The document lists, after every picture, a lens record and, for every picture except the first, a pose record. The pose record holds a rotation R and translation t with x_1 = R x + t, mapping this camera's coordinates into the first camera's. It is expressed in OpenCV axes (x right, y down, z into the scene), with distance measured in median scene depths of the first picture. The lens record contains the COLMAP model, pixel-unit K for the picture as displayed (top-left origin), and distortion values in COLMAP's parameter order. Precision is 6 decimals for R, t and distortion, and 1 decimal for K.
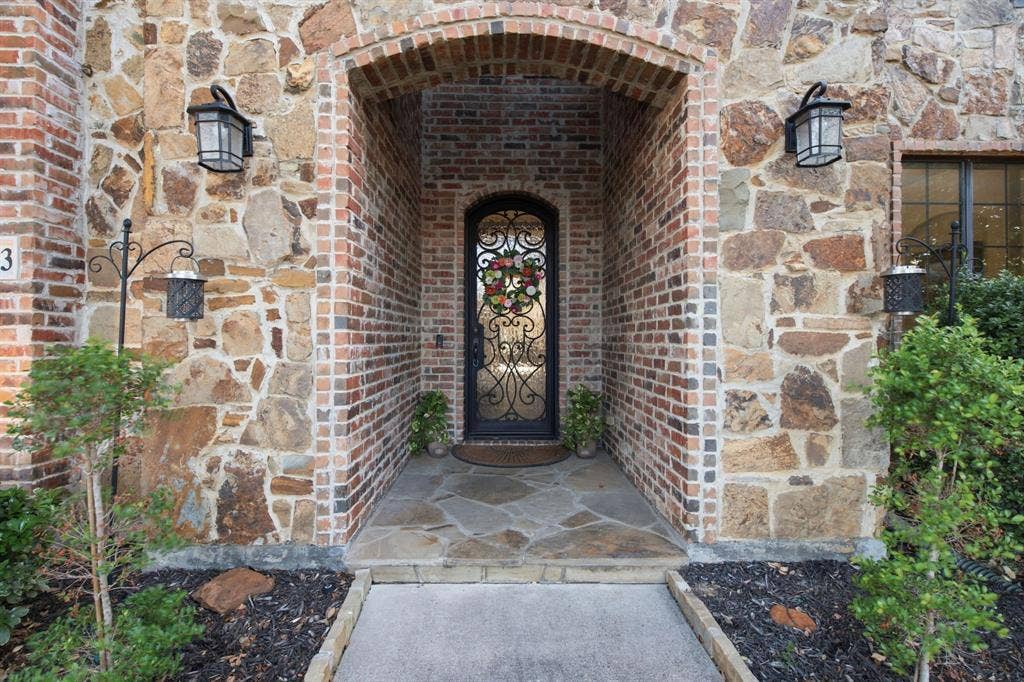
lens RADIAL K [[465.8, 0, 512.1], [0, 465.8, 336.2], [0, 0, 1]] dist [0.001756, -0.000327]
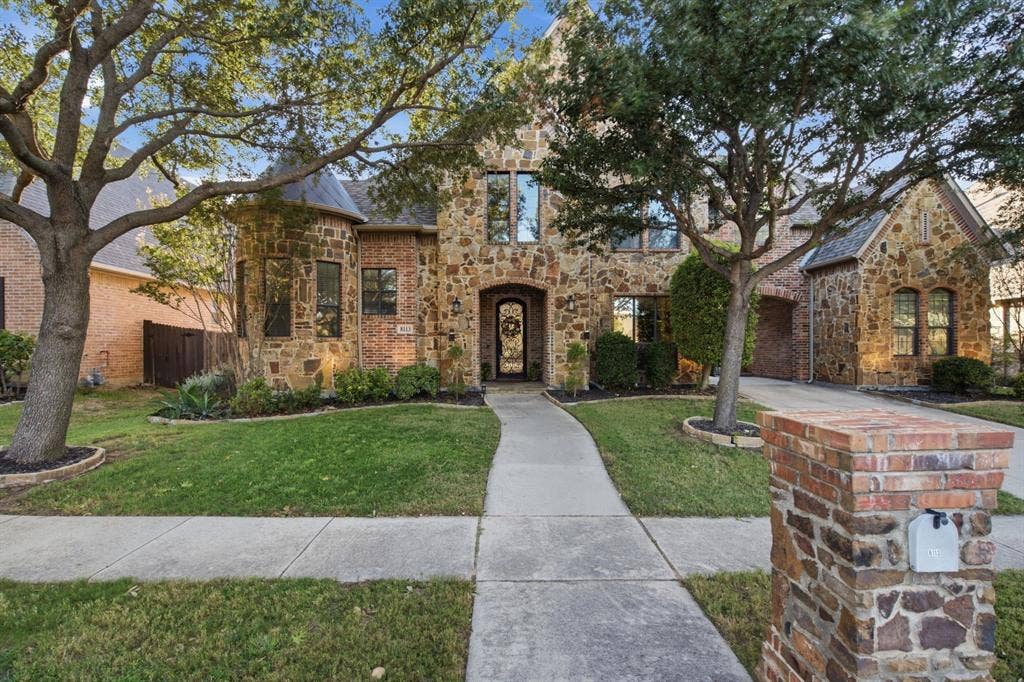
lens RADIAL K [[465.8, 0, 510.8], [0, 465.8, 342.3], [0, 0, 1]] dist [0.001756, -0.000327]
pose [[0.999958, -0.005589, 0.007275, -0.050702], [0.005639, 0.999960, -0.006886, 0.012065], [-0.007237, 0.006927, 0.999950, -3.859722]]
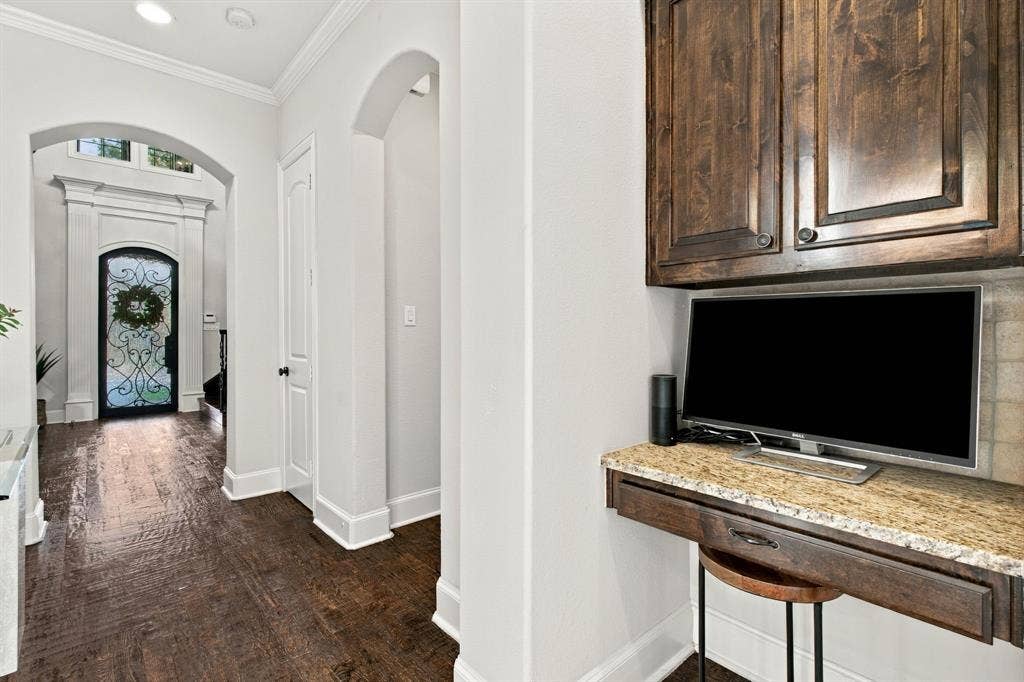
lens RADIAL K [[465.8, 0, 504.5], [0, 465.8, 335.9], [0, 0, 1]] dist [0.001756, -0.000327]
pose [[0.762023, 0.003676, 0.647539, -0.136562], [0.001202, 0.999974, -0.007091, -0.029381], [-0.647549, 0.006182, 0.761999, -1.426402]]
